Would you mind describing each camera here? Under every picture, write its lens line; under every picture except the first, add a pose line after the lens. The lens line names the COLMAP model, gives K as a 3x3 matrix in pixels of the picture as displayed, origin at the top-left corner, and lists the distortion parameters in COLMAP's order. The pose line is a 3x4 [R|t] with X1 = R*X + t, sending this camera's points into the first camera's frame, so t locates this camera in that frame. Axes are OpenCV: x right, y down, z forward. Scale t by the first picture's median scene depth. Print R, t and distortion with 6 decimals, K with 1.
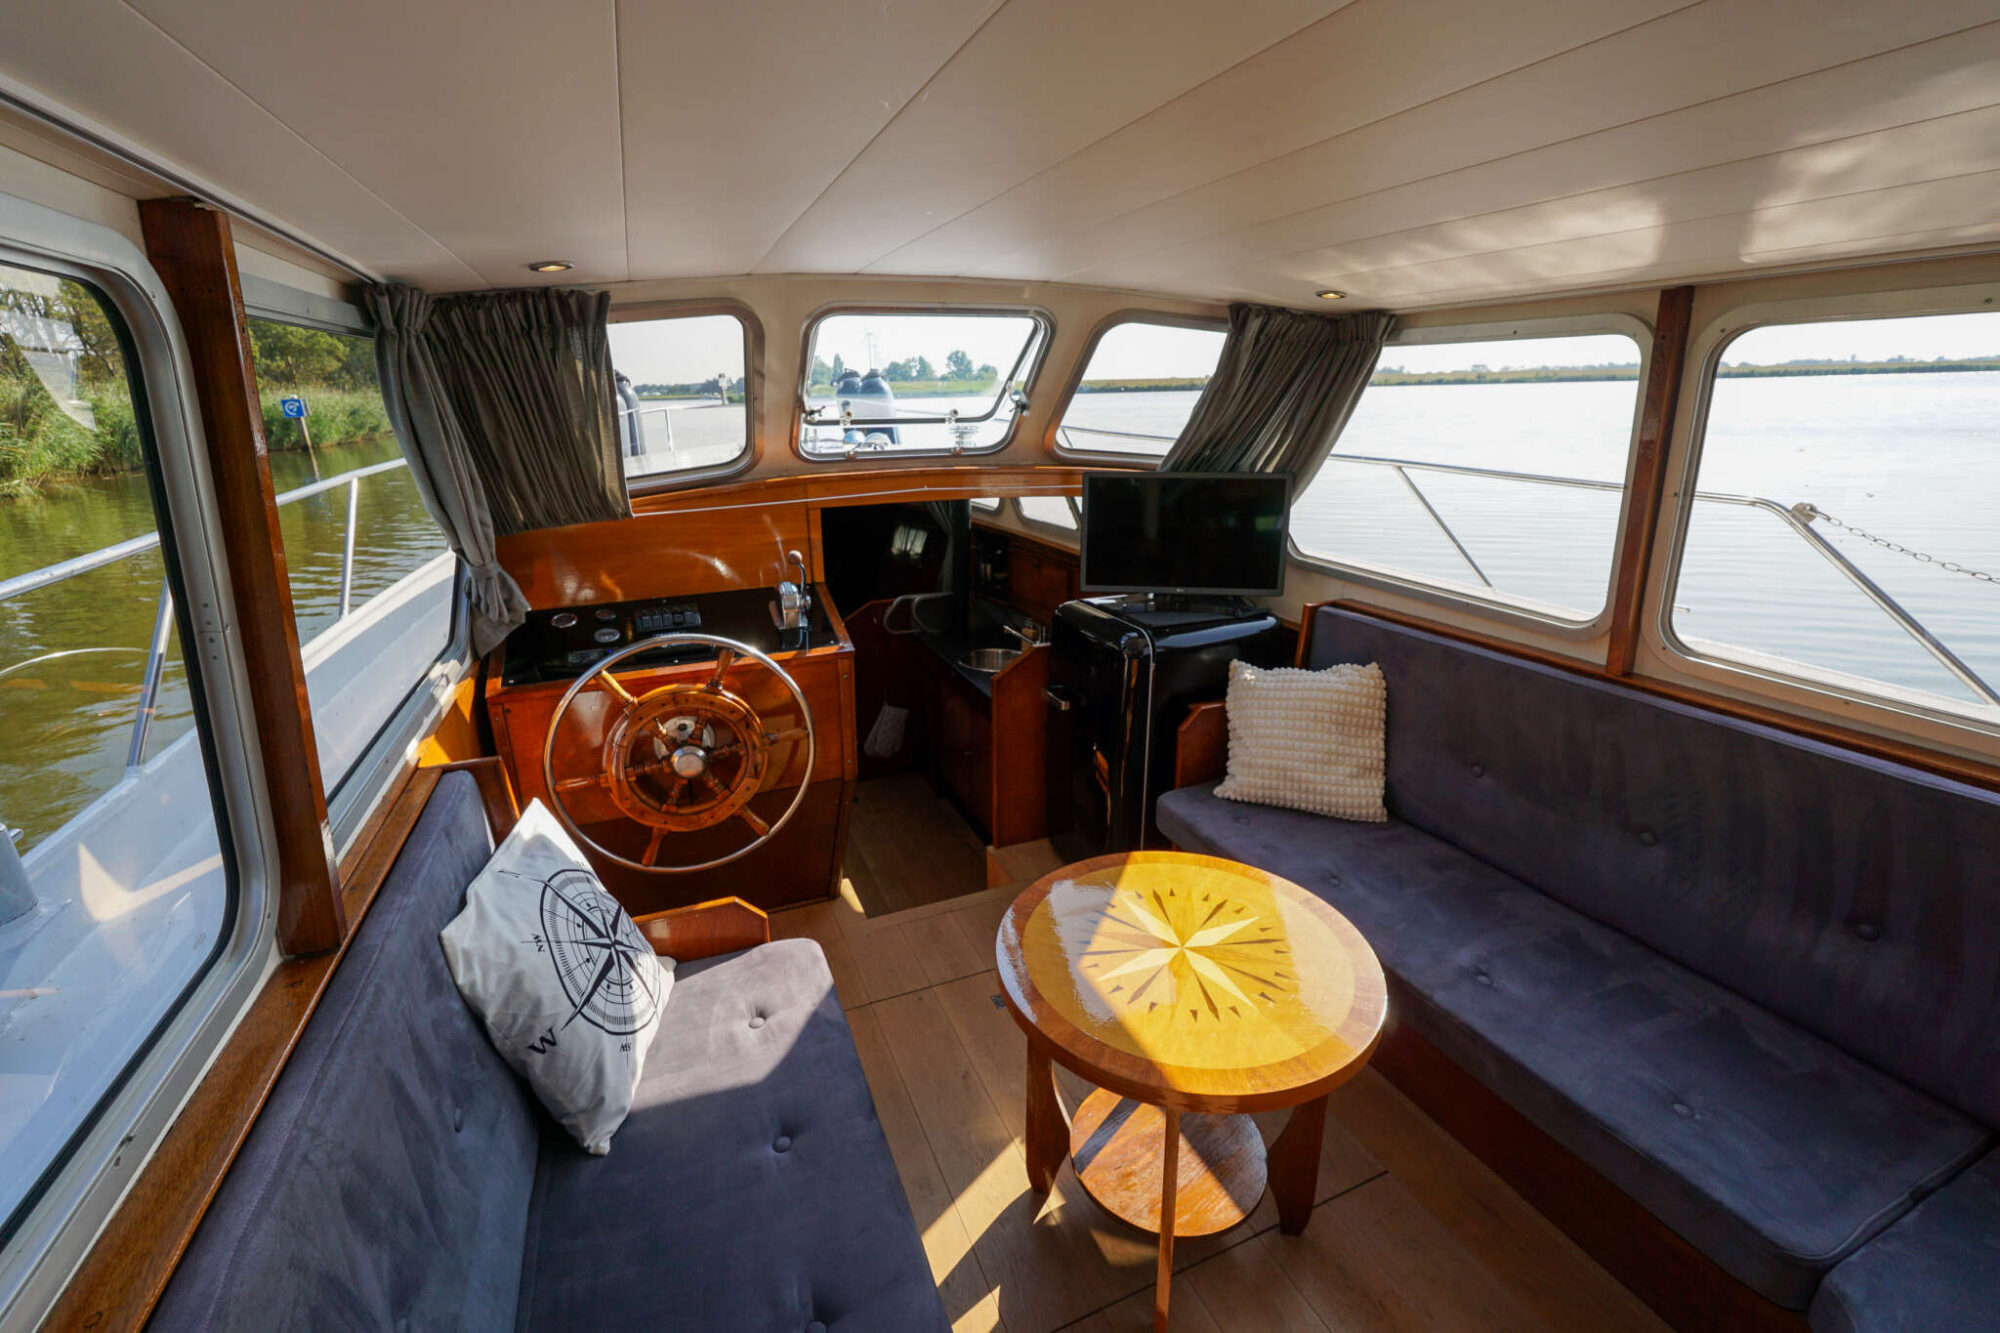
lens RADIAL K [[842.7, 0, 993.7], [0, 842.7, 660.9], [0, 0, 1]] dist [-0.015930, 0.006416]
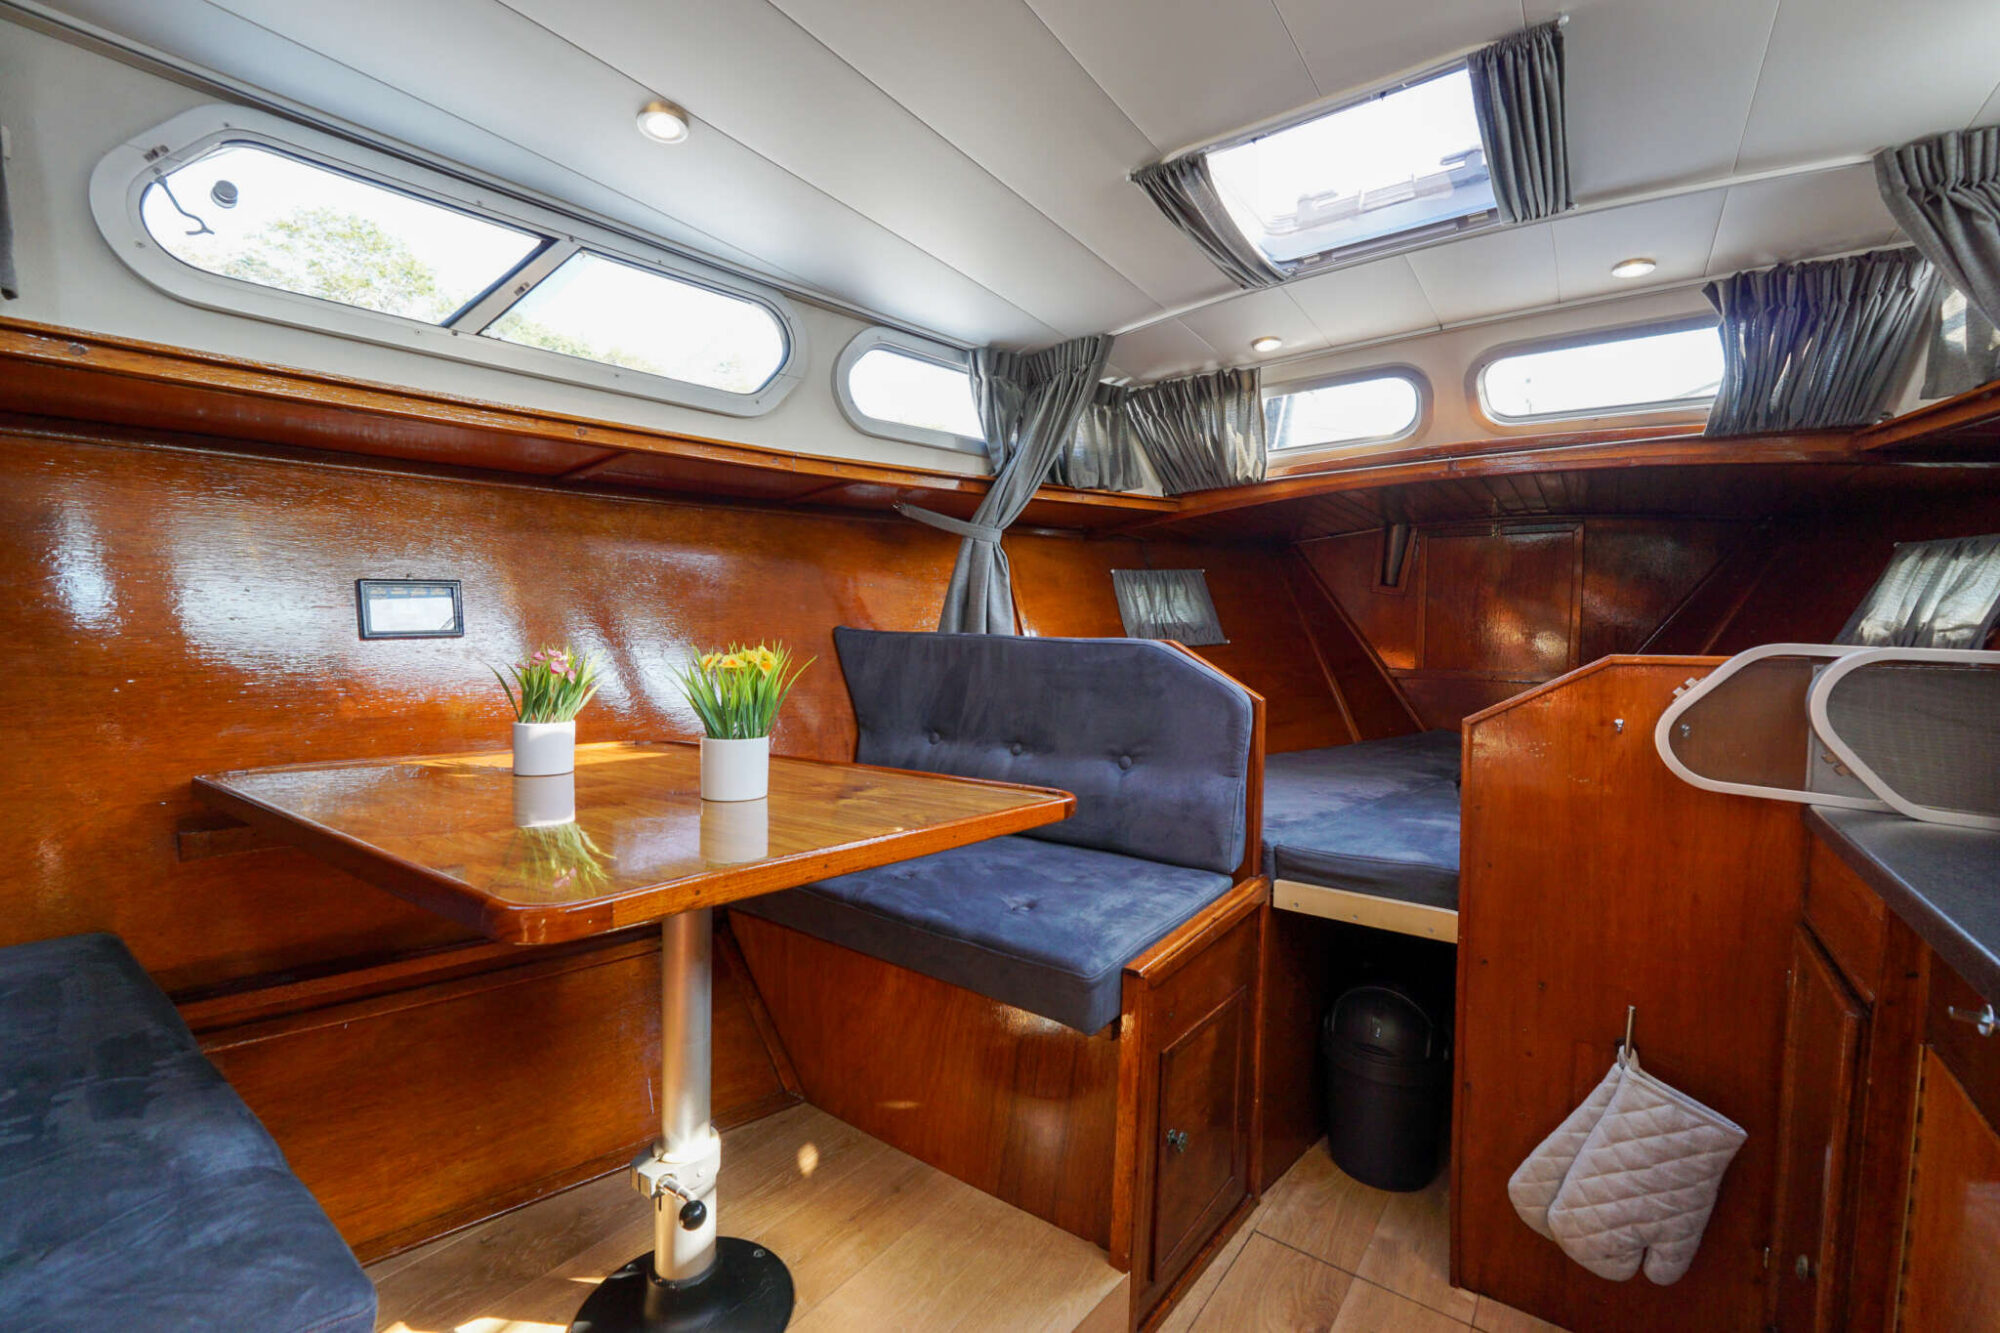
lens RADIAL K [[842.7, 0, 993.9], [0, 842.7, 657.7], [0, 0, 1]] dist [-0.015930, 0.006416]
pose [[0.508955, 0.044616, -0.859636, -0.028402], [-0.280507, 0.952740, -0.116629, 0.041075], [0.813806, 0.300493, 0.497417, 1.500692]]
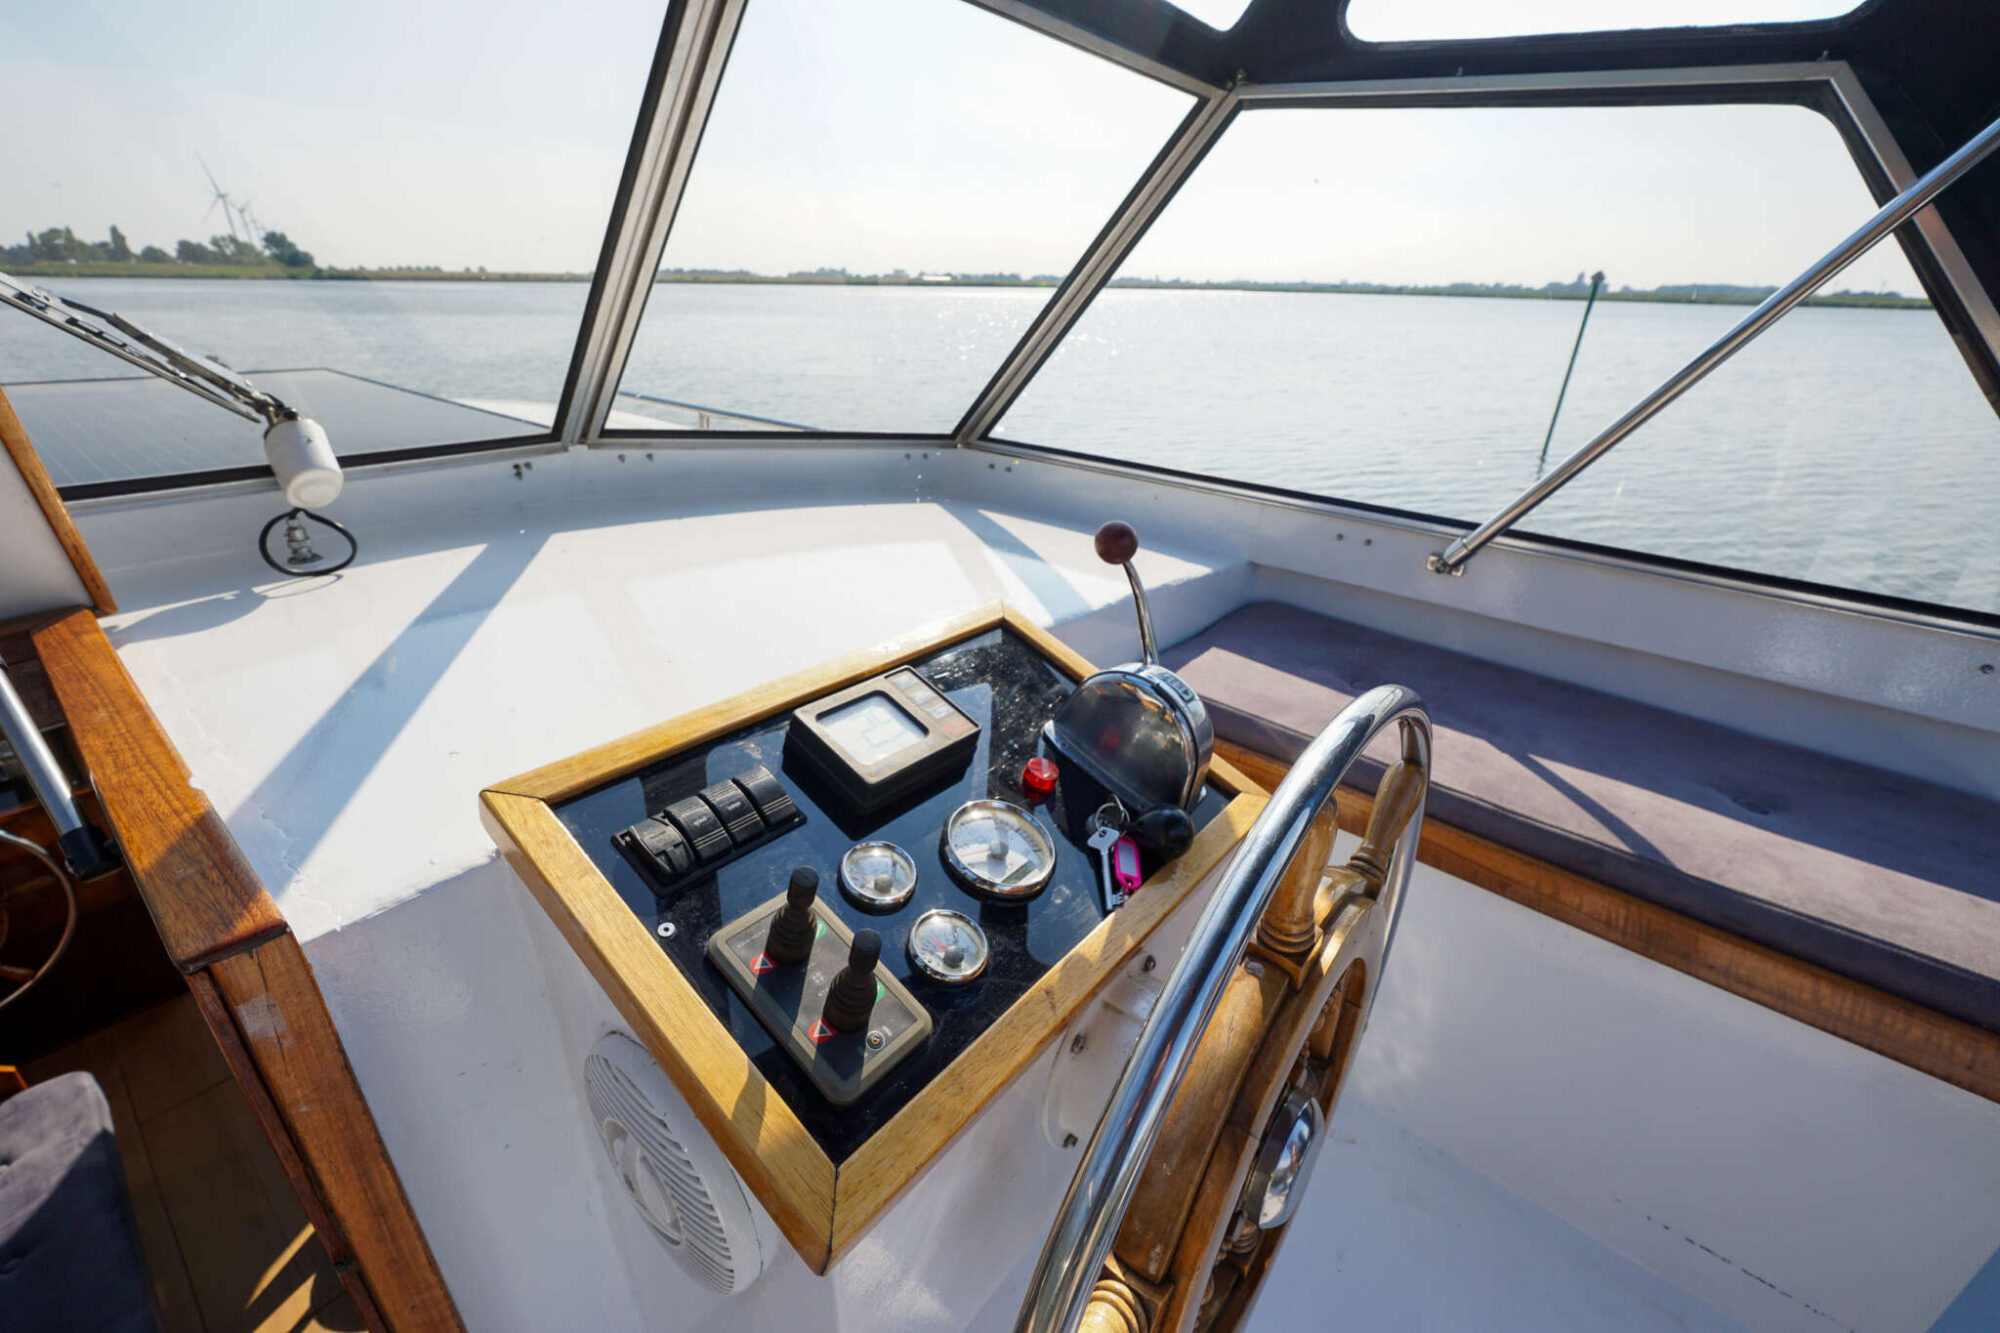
lens RADIAL K [[842.7, 0, 994.9], [0, 842.7, 659.5], [0, 0, 1]] dist [-0.015930, 0.006416]
pose [[0.881668, -0.164607, 0.442228, 0.386570], [0.112668, 0.983512, 0.141459, -0.192945], [-0.458221, -0.074895, 0.885677, -0.422292]]
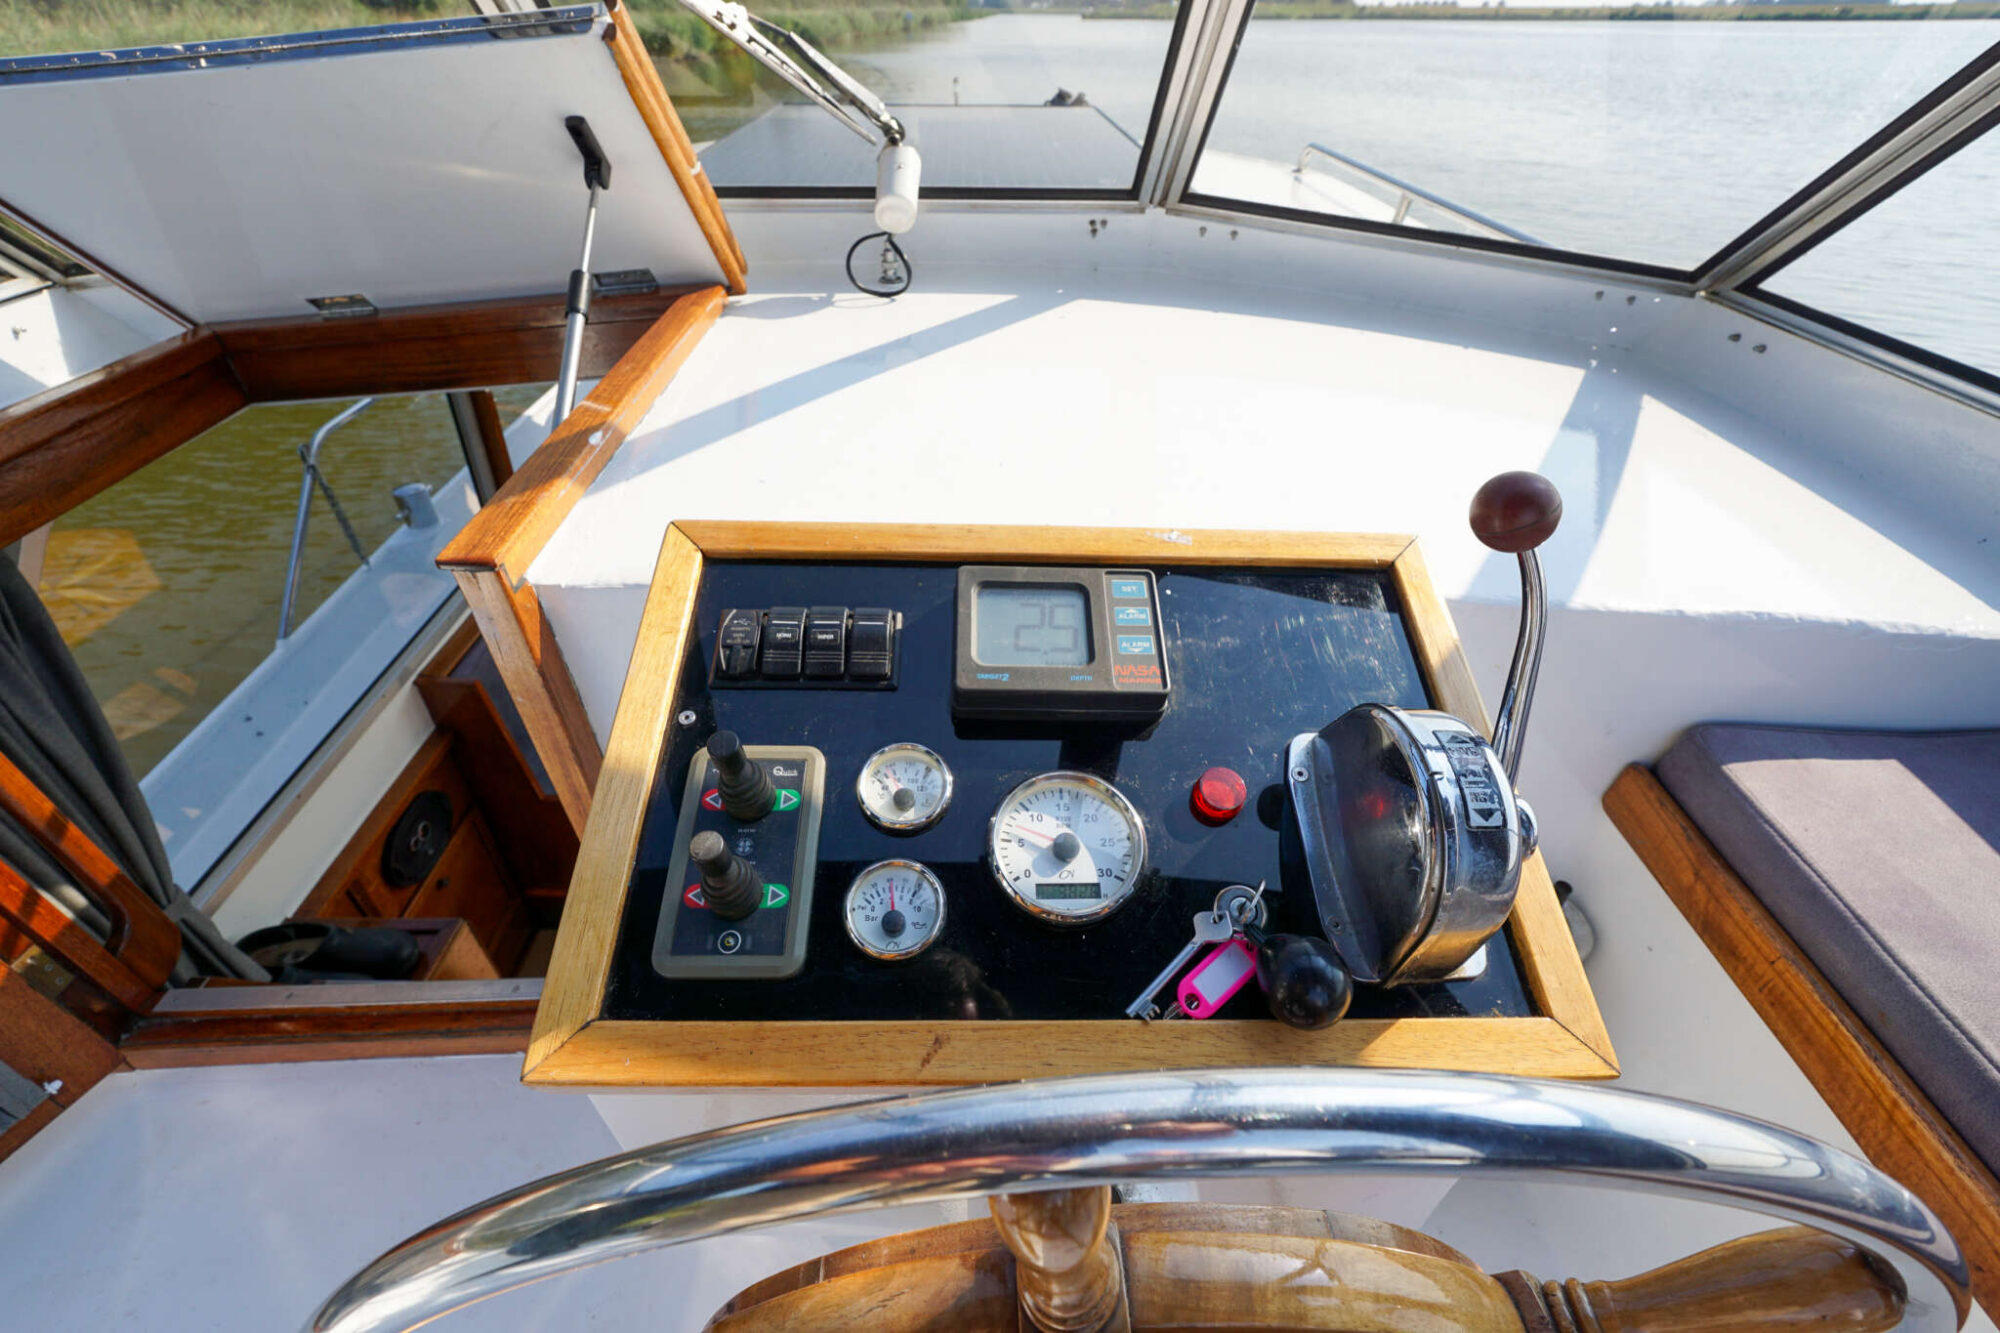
lens RADIAL K [[842.7, 0, 998.6], [0, 842.7, 660.4], [0, 0, 1]] dist [-0.015930, 0.006416]
pose [[0.932898, 0.238987, -0.269418, 0.535398], [-0.130206, 0.921308, 0.366386, -0.207738], [0.335779, -0.306721, 0.890604, -0.353763]]
